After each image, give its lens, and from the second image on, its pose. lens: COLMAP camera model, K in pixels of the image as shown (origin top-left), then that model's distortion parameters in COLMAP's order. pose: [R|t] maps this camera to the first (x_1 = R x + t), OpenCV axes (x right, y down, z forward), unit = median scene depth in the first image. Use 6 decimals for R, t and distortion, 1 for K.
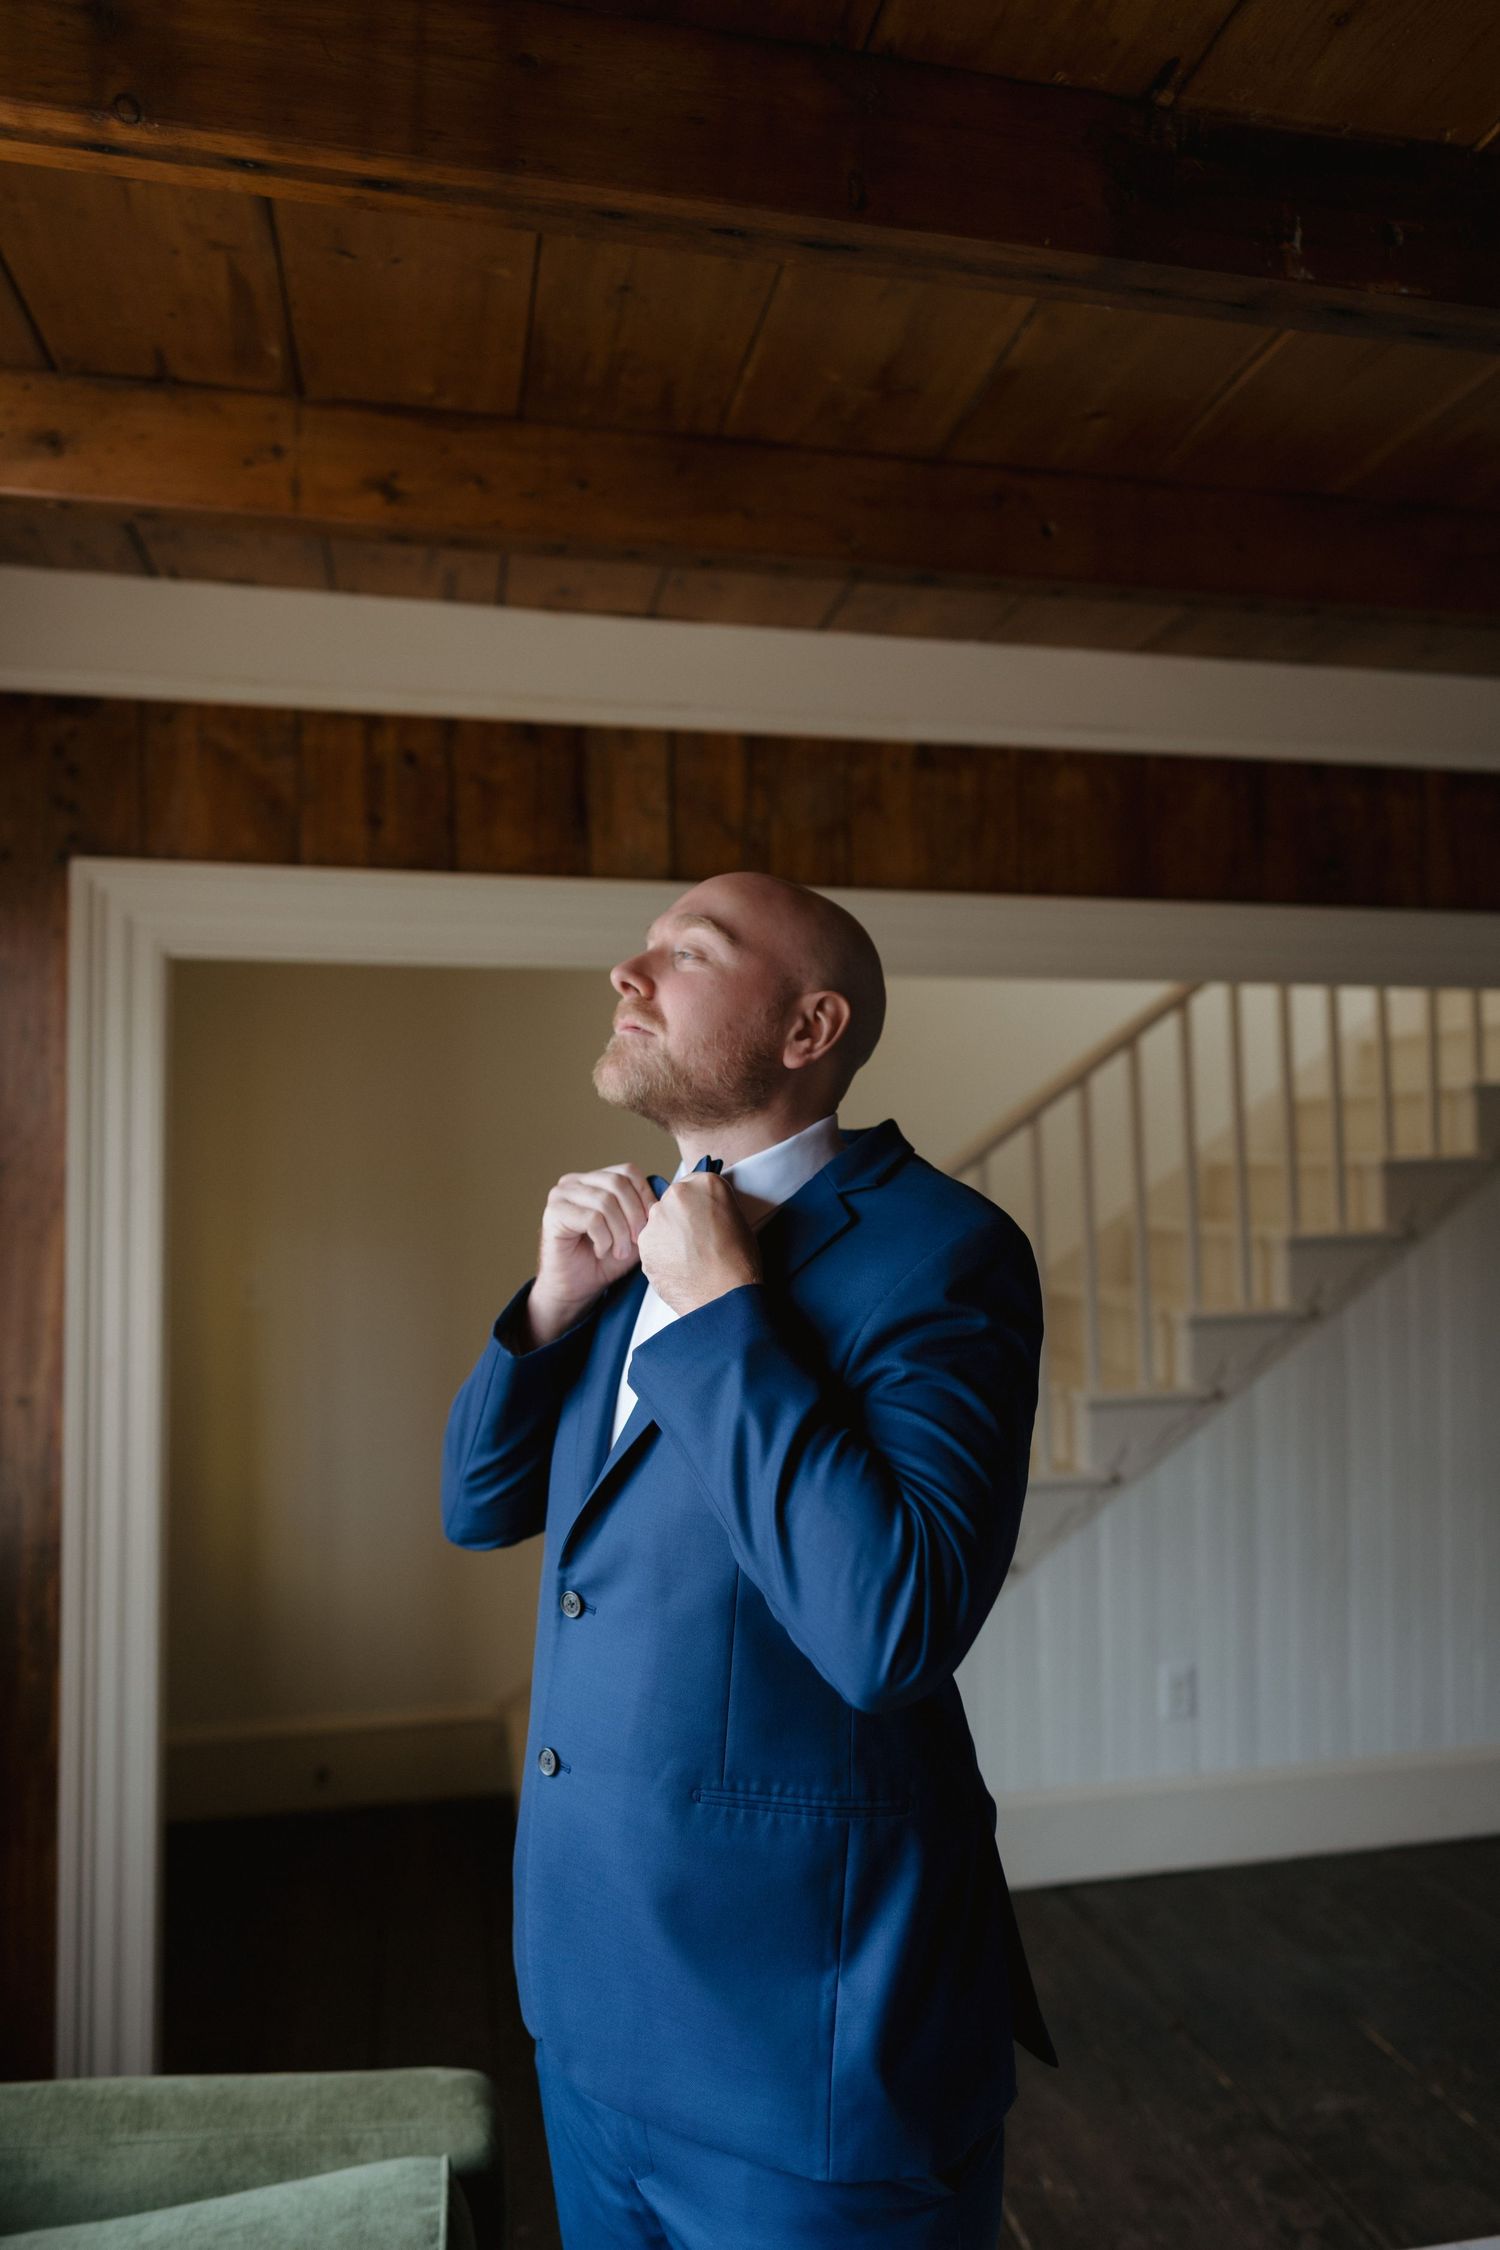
lens RADIAL K [[1507.2, 0, 761.5], [0, 1507.2, 1126.8], [0, 0, 1]] dist [0.006593, 0.002009]
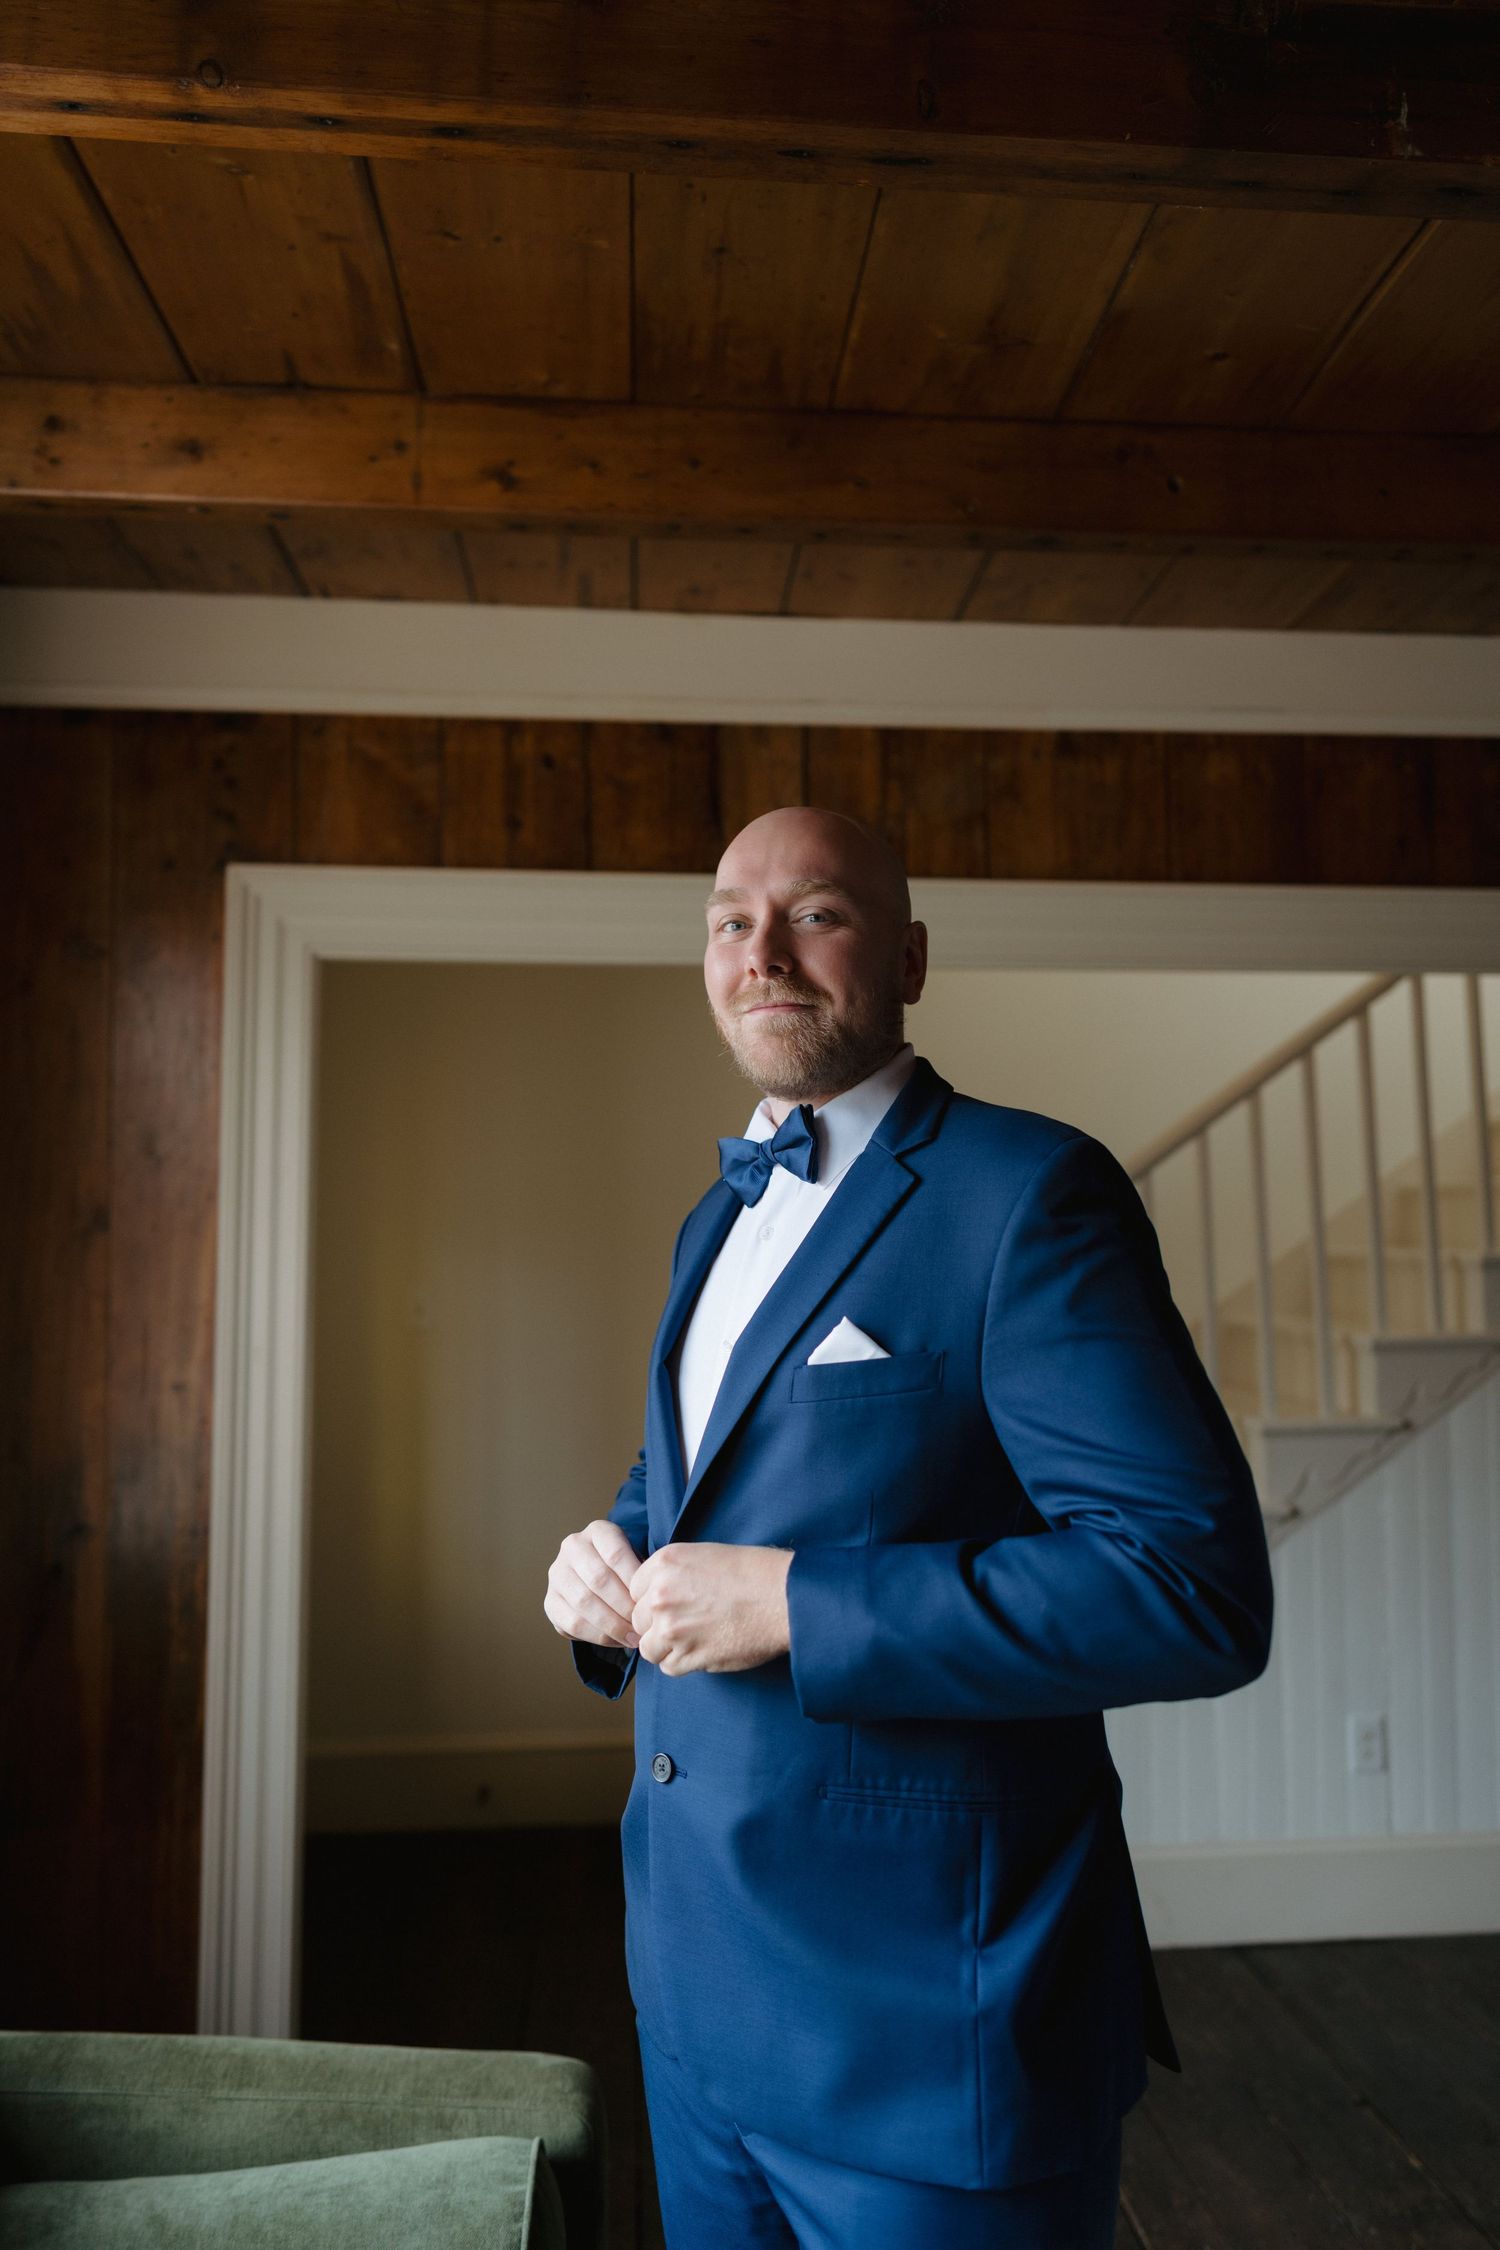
lens RADIAL K [[1507.2, 0, 761.5], [0, 1507.2, 1126.8], [0, 0, 1]] dist [0.006593, 0.002009]
pose [[0.991861, -0.007409, -0.127113, 0.040367], [0.002460, 0.999234, -0.039043, 0.045132], [0.127305, 0.038413, 0.991119, 0.019678]]
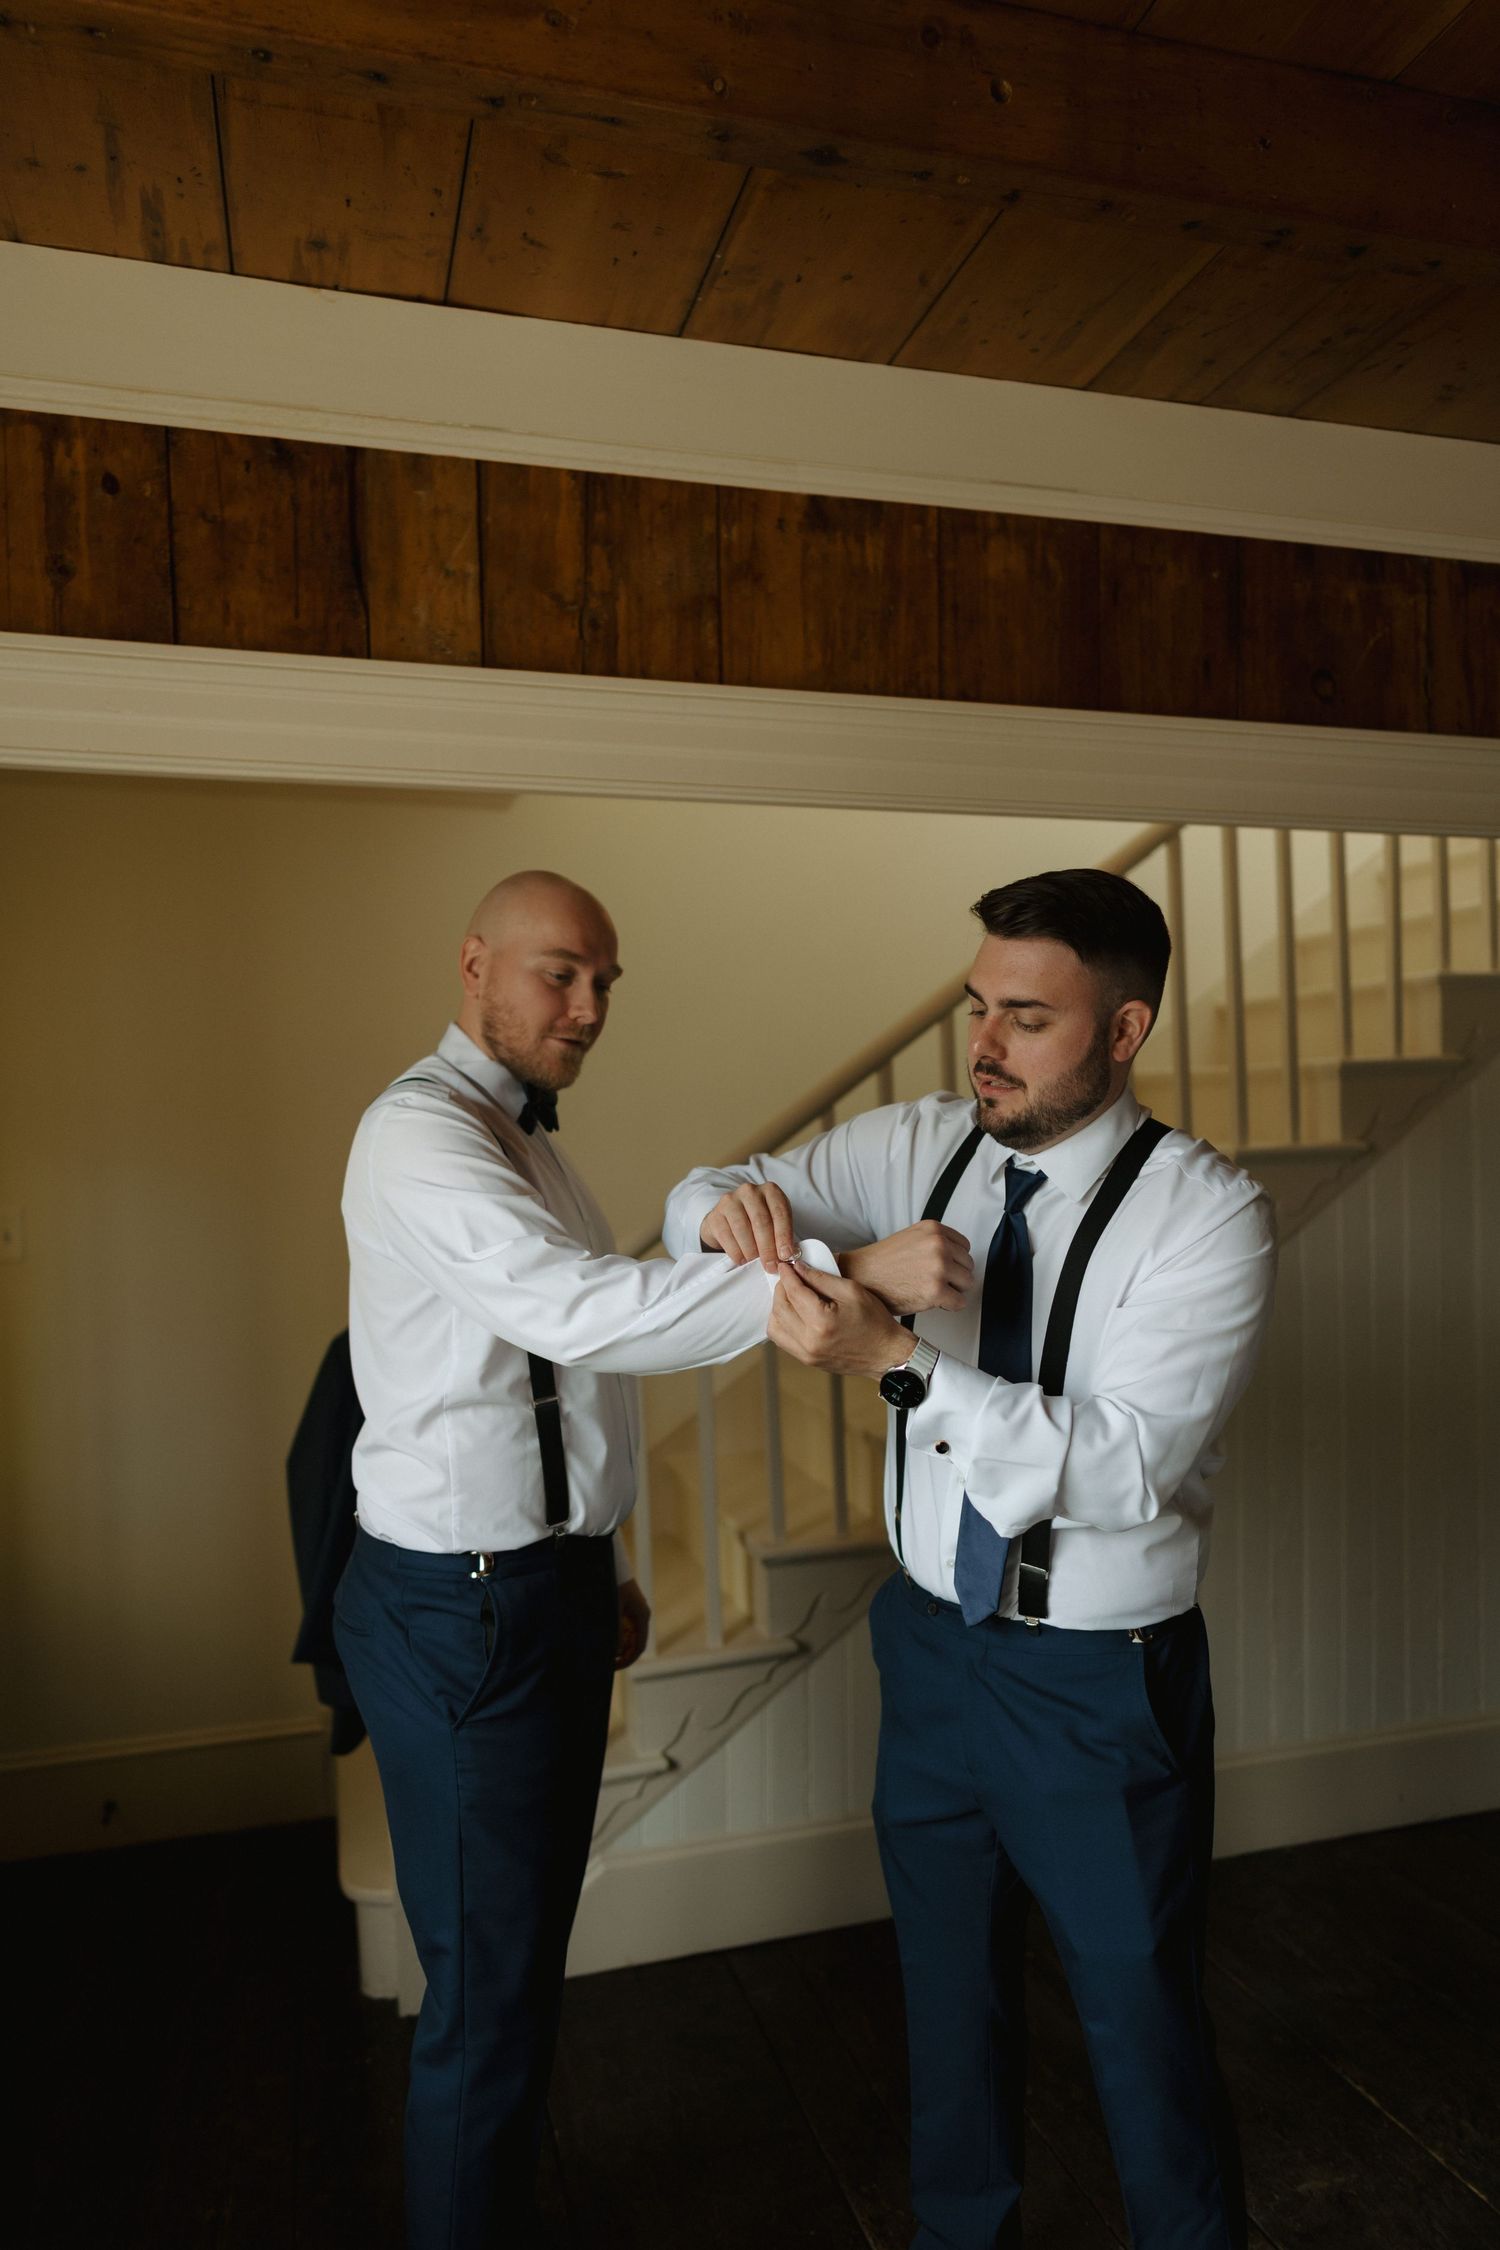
lens RADIAL K [[1507.2, 0, 761.5], [0, 1507.2, 1126.8], [0, 0, 1]] dist [0.006593, 0.002009]
pose [[0.997026, -0.011395, 0.076224, 0.020266], [0.008769, 0.999359, 0.034701, 0.043620], [-0.076570, -0.033930, 0.996487, 0.263207]]
